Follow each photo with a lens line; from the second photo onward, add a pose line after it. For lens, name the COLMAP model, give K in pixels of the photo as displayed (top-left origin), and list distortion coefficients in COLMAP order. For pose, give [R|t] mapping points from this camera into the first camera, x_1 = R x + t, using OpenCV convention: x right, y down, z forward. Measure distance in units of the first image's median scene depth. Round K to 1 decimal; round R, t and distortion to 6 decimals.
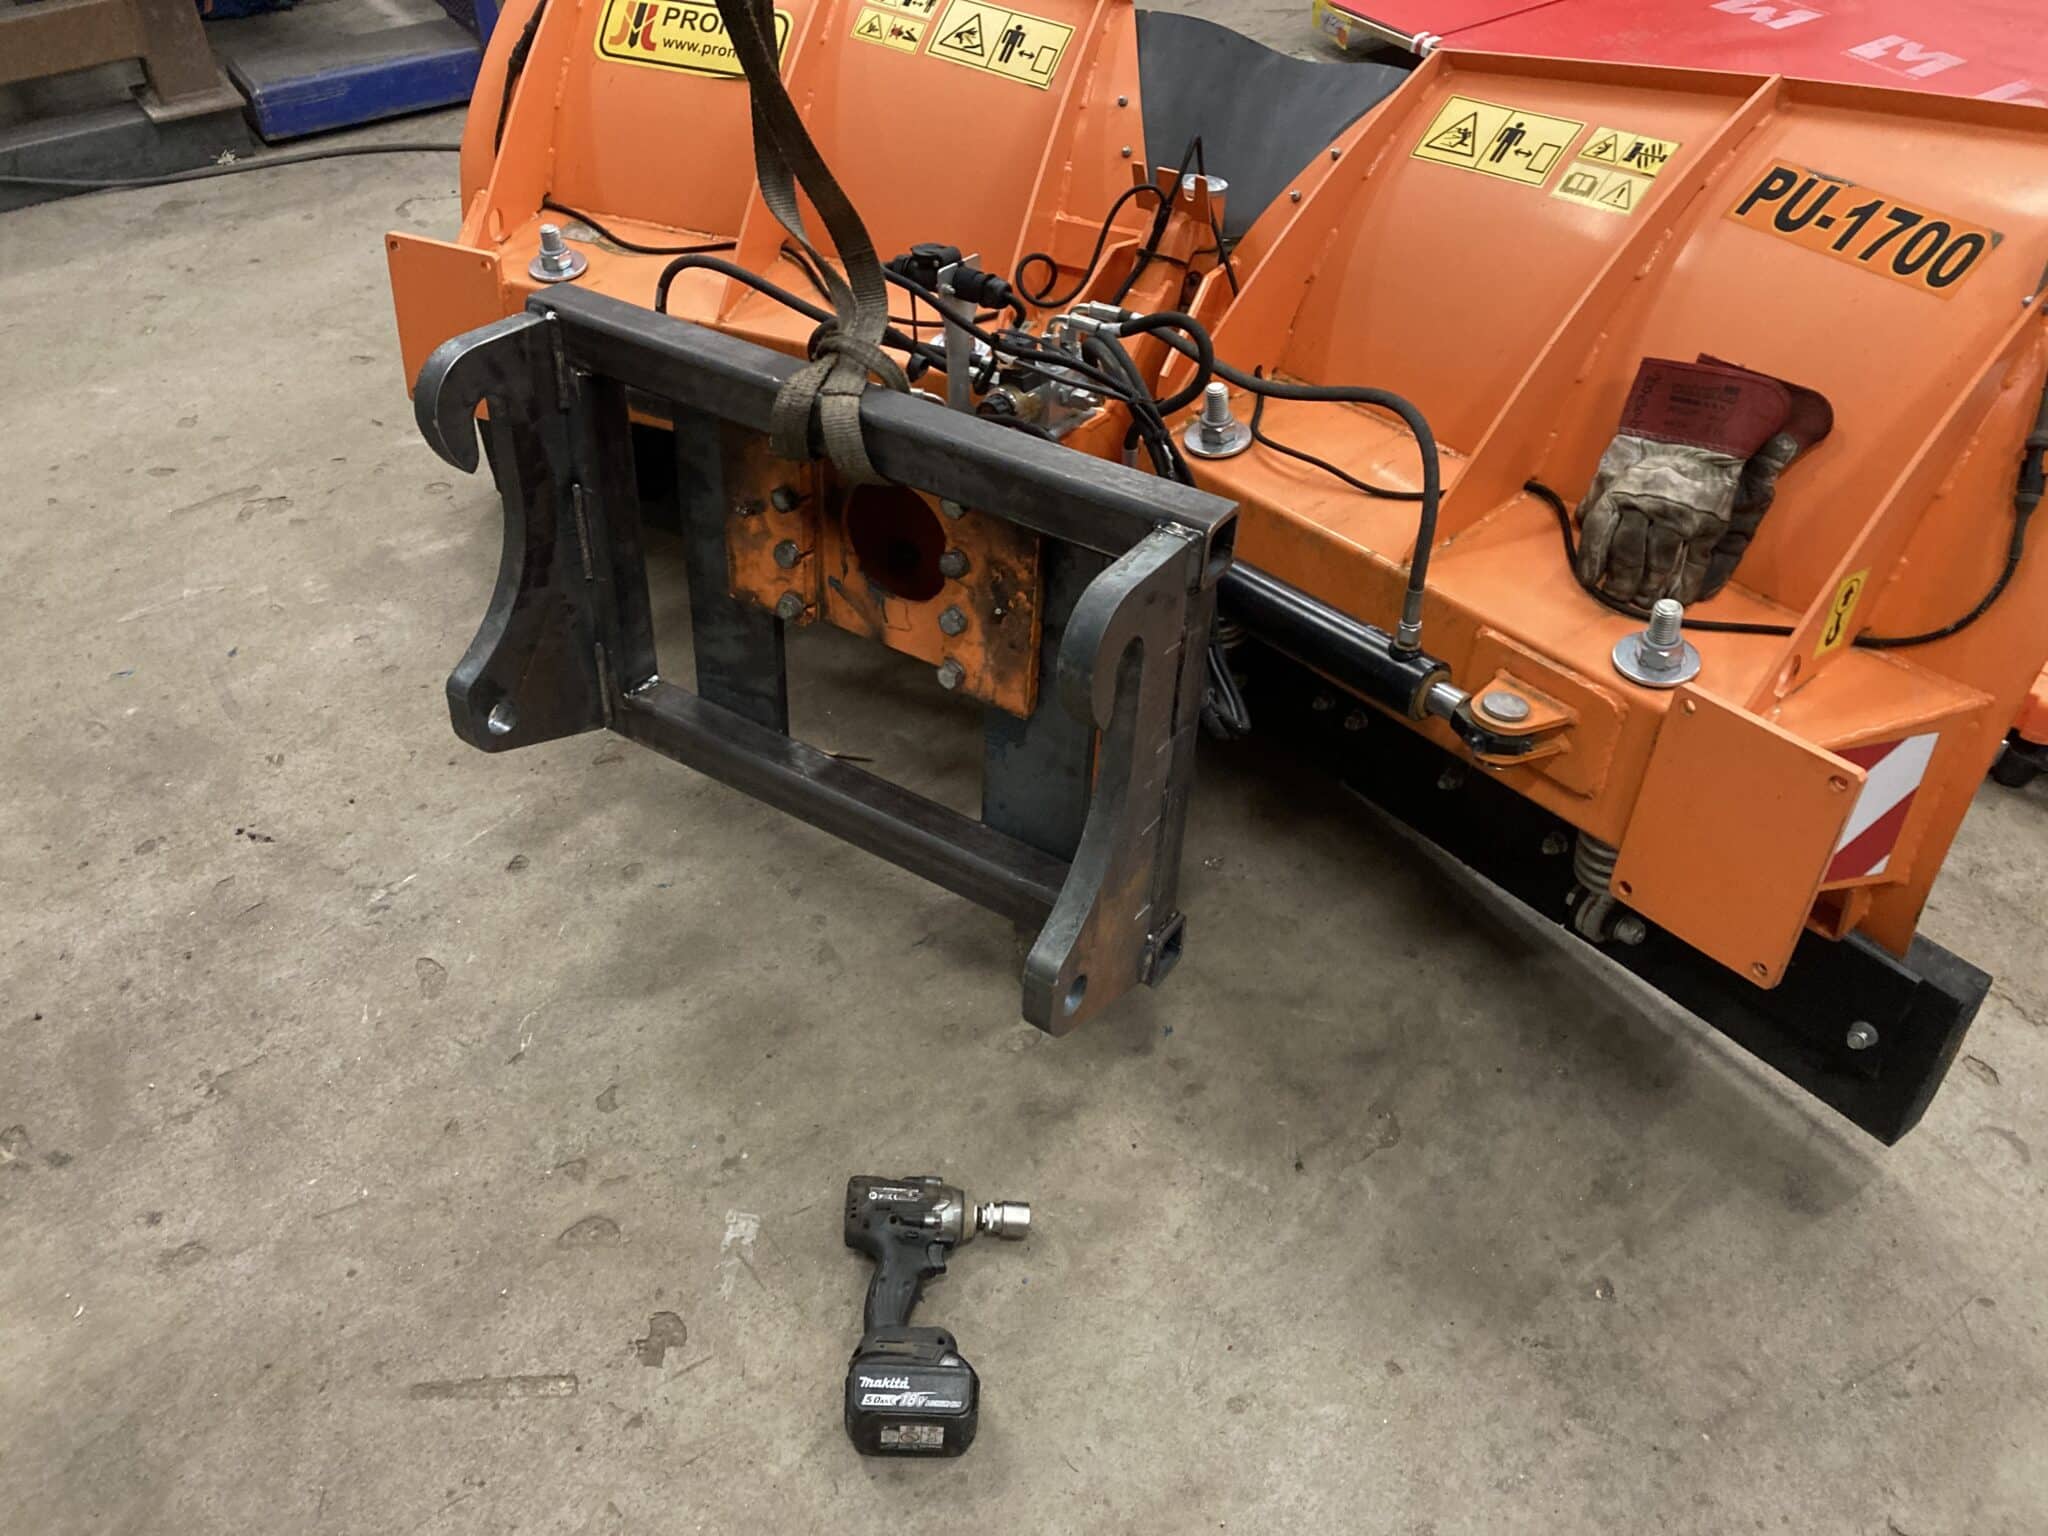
lens RADIAL K [[1668.6, 0, 1036.9], [0, 1668.6, 773.9], [0, 0, 1]] dist [0.015117, -0.013901]
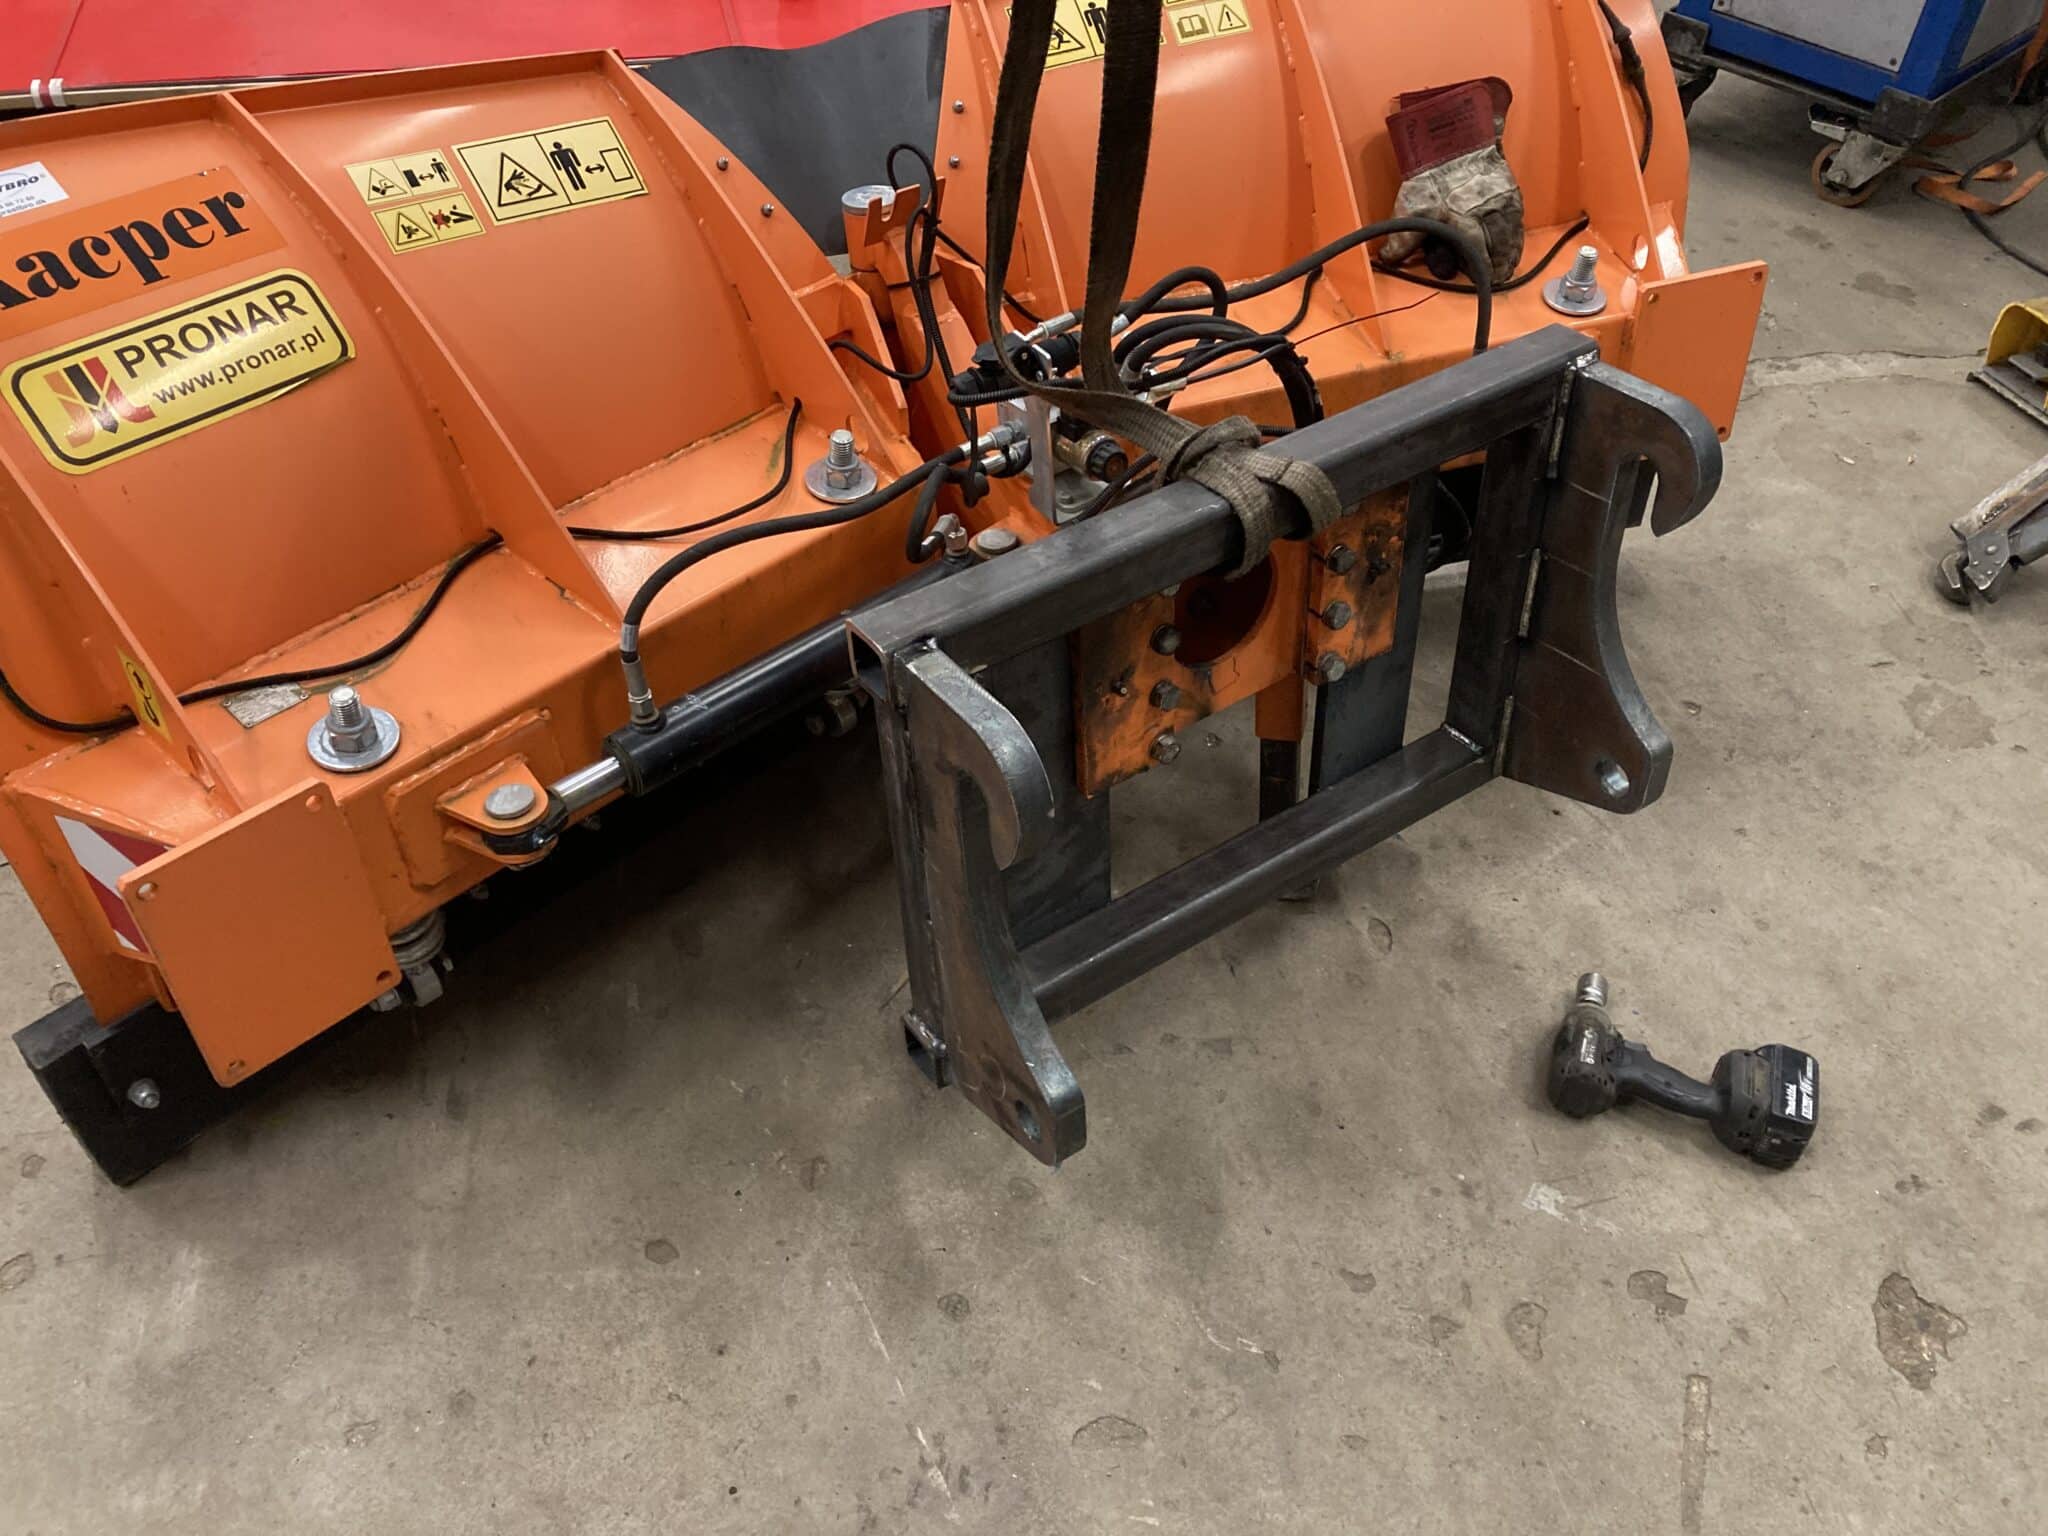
lens RADIAL K [[1660.7, 0, 1024.0], [0, 1660.7, 768.0], [0, 0, 1]] dist [-0.042044, 0.115469]
pose [[0.371564, -0.645093, 0.667680, -0.750123], [0.600139, 0.715602, 0.357416, -0.440149], [-0.708359, 0.267898, 0.653037, 0.463864]]
